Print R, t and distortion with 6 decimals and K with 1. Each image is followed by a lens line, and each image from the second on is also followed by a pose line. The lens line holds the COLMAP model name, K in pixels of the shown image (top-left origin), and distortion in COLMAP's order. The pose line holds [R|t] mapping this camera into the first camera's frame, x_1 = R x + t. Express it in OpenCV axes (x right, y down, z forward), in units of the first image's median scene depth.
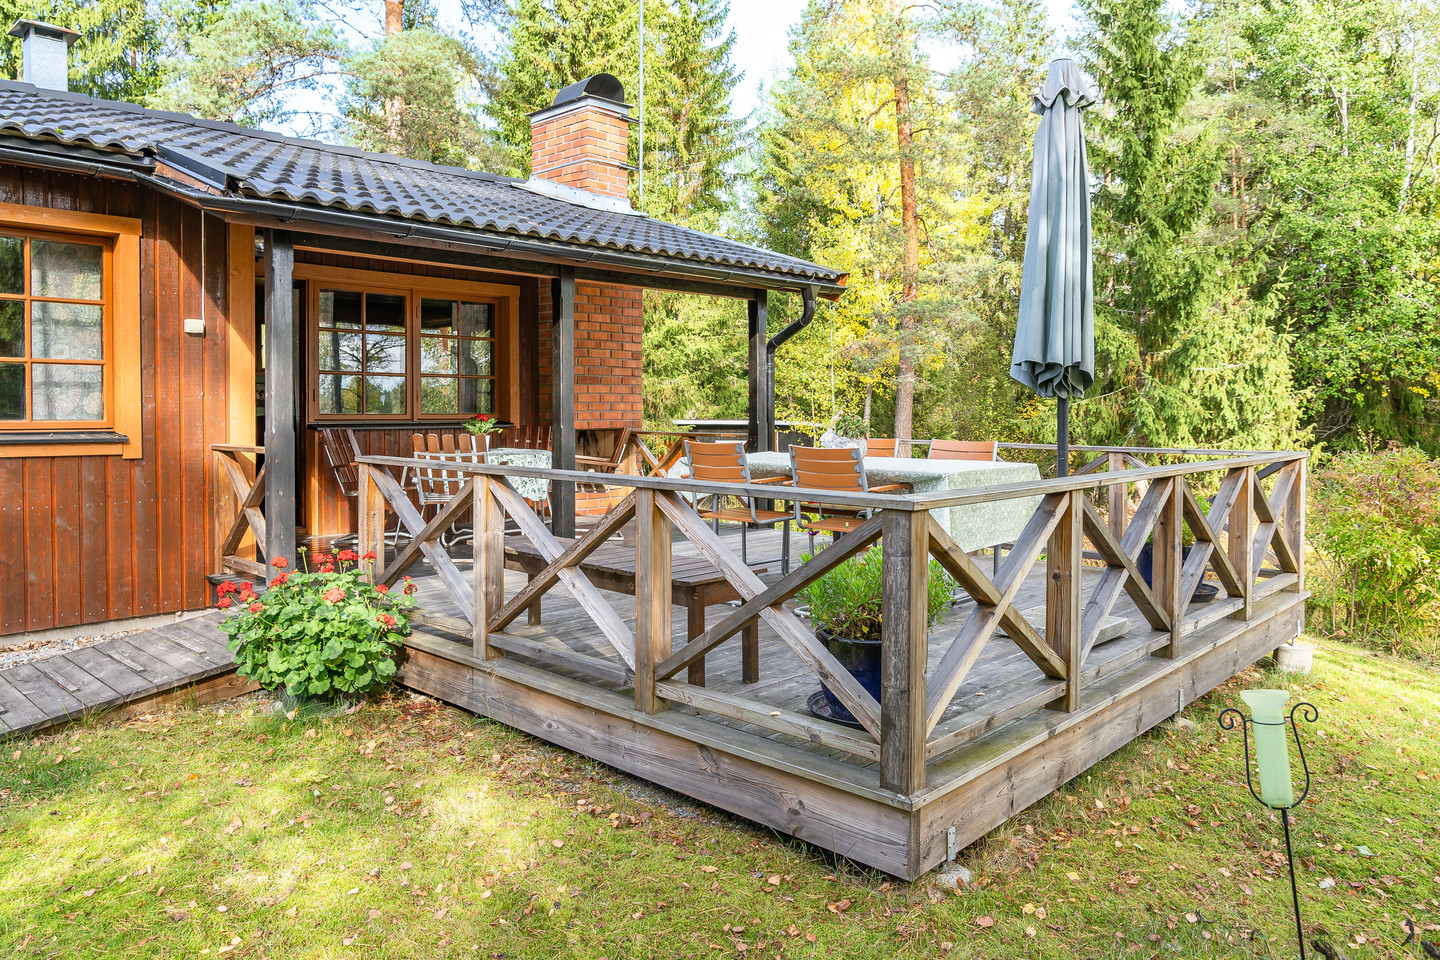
lens RADIAL K [[987.6, 0, 719.6], [0, 987.6, 480.0], [0, 0, 1]] dist [-0.000165, -0.000001]
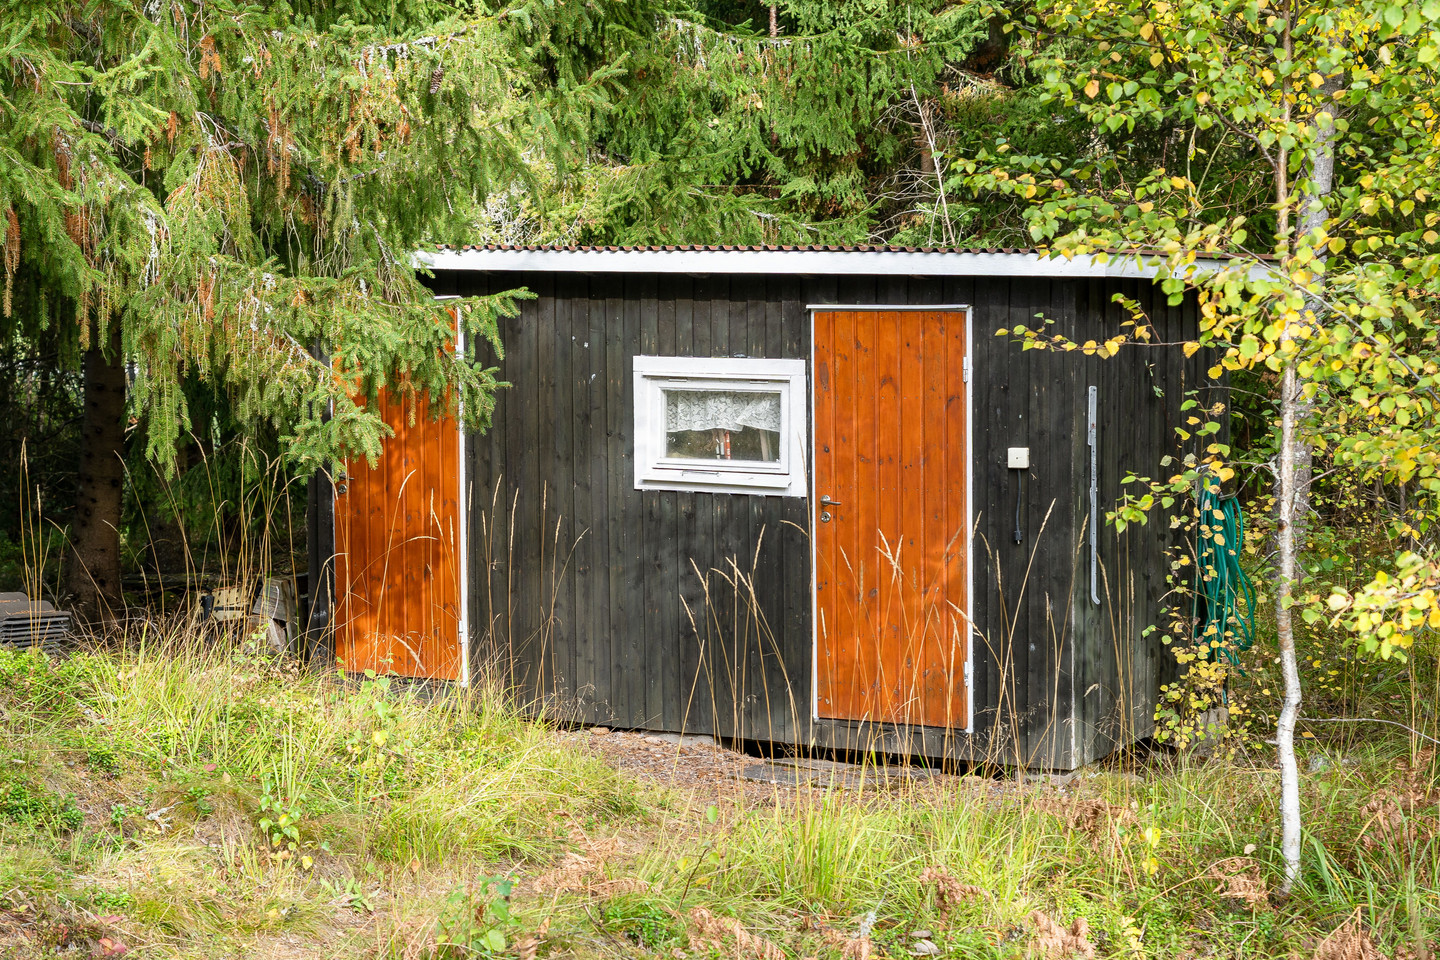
lens RADIAL K [[3038.0, 0, 720.3], [0, 3038.0, 479.7], [0, 0, 1]] dist [0.051763, 0.000000]
pose [[0.998440, -0.018928, 0.052521, -0.018513], [0.016578, 0.998857, 0.044831, -0.041404], [-0.053310, -0.043891, 0.997613, 0.399304]]
